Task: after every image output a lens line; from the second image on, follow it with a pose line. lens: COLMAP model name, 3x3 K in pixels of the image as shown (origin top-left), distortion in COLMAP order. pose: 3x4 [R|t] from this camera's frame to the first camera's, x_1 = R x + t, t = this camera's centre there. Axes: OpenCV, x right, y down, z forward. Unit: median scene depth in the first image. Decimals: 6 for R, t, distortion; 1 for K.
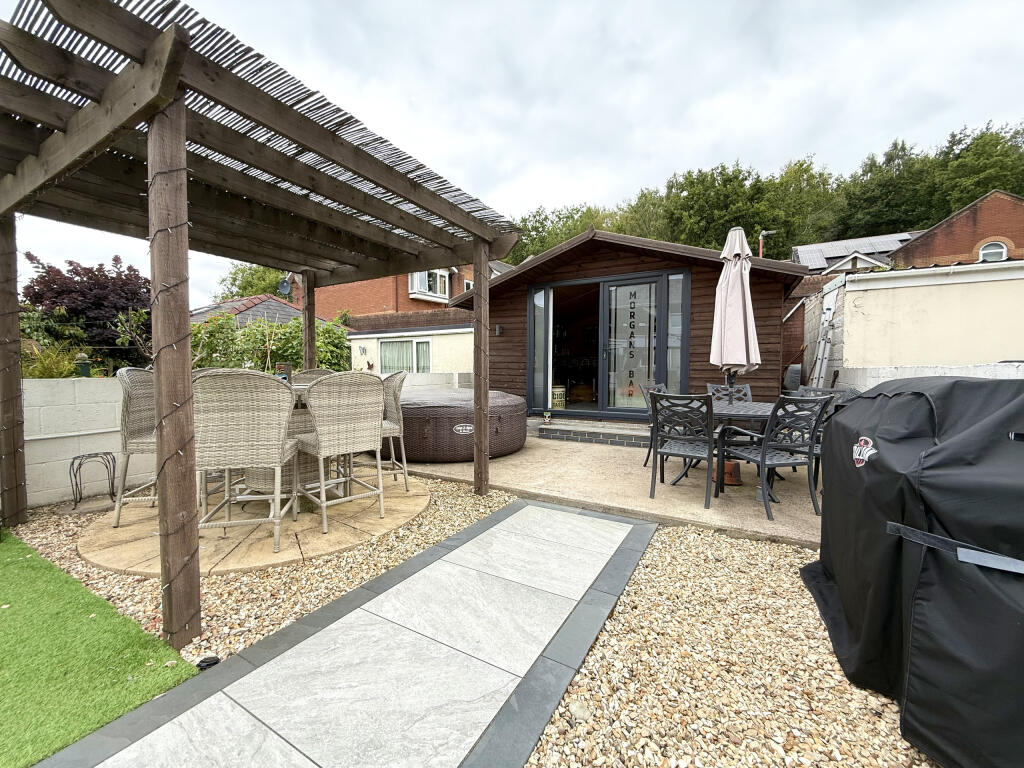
lens RADIAL K [[406.3, 0, 512.0], [0, 406.3, 384.0], [0, 0, 1]] dist [0.001536, -0.000321]
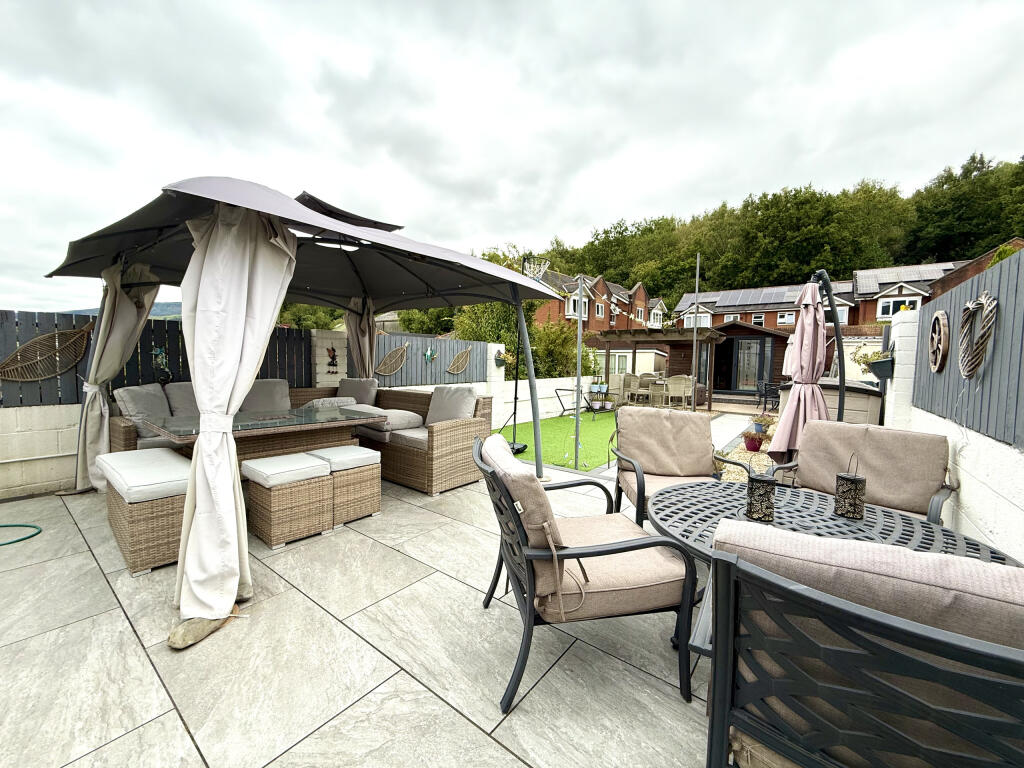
lens RADIAL K [[406.3, 0, 512.0], [0, 406.3, 384.0], [0, 0, 1]] dist [0.001536, -0.000321]
pose [[0.992318, 0.023463, -0.121468, -0.236104], [-0.020715, 0.999501, 0.023836, -0.001314], [0.121967, -0.021136, 0.992309, -0.466058]]
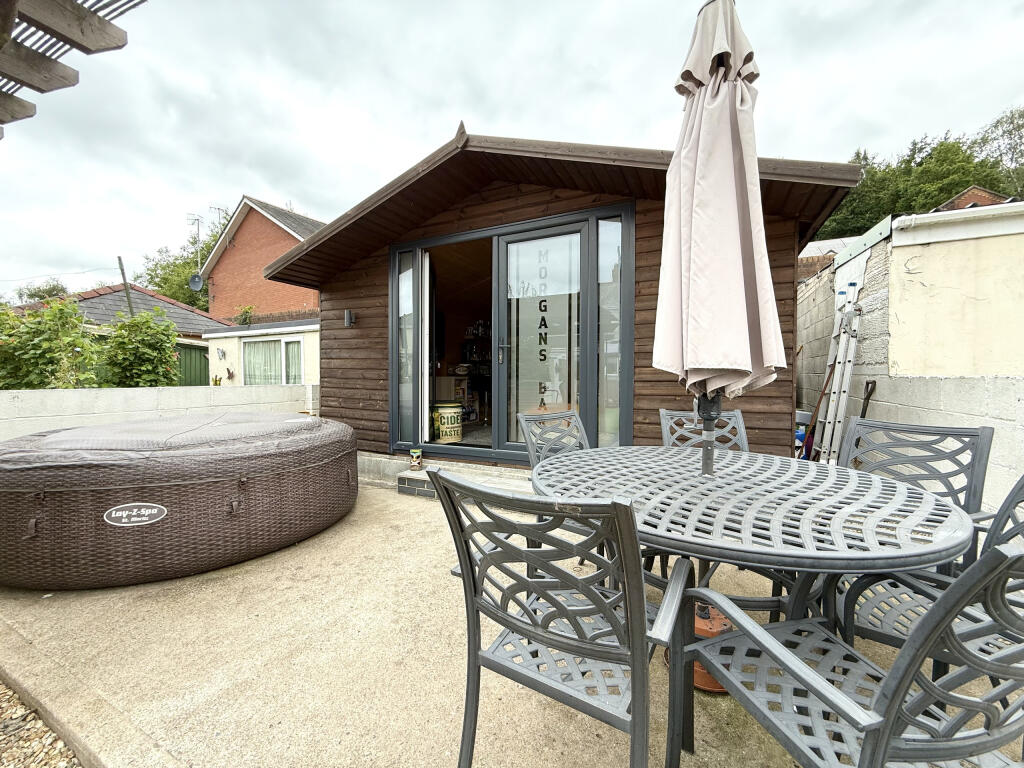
lens RADIAL K [[406.3, 0, 512.0], [0, 406.3, 384.0], [0, 0, 1]] dist [0.001536, -0.000321]
pose [[0.998418, -0.003249, 0.056125, 0.061997], [0.004332, 0.999807, -0.019175, -0.005367], [-0.056052, 0.019387, 0.998240, 0.116767]]
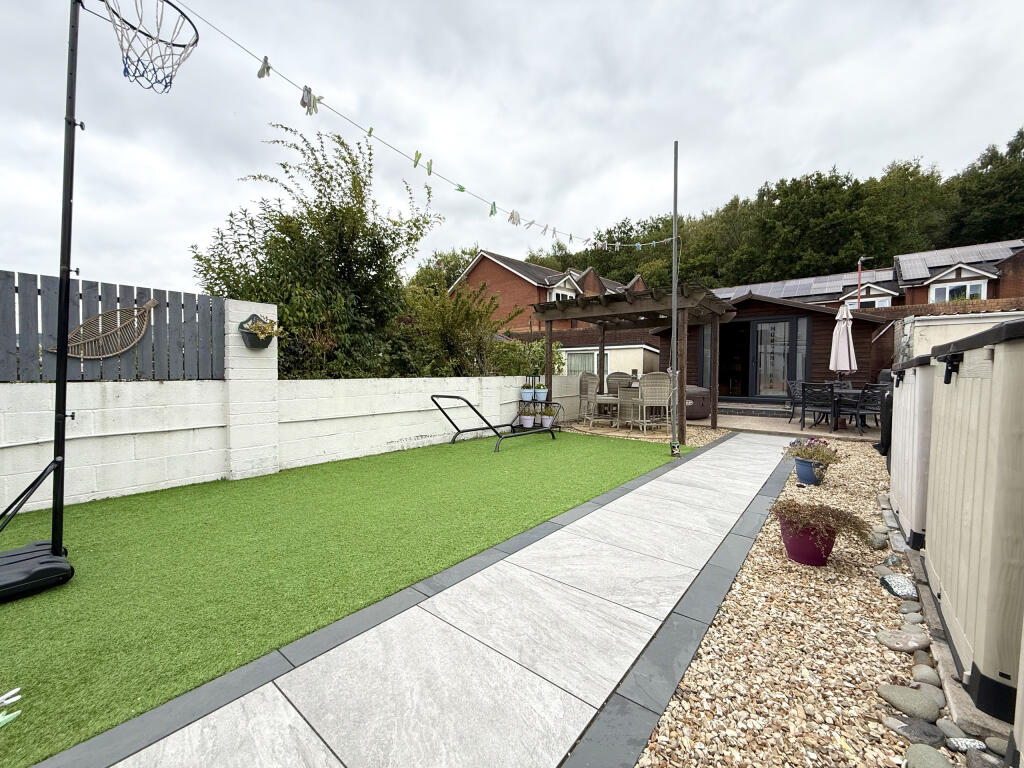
lens RADIAL K [[406.3, 0, 512.0], [0, 406.3, 384.0], [0, 0, 1]] dist [0.001536, -0.000321]
pose [[0.987224, 0.005910, -0.159229, -0.144334], [-0.007088, 0.999952, -0.006830, 0.008840], [0.159181, 0.007872, 0.987218, -0.240781]]
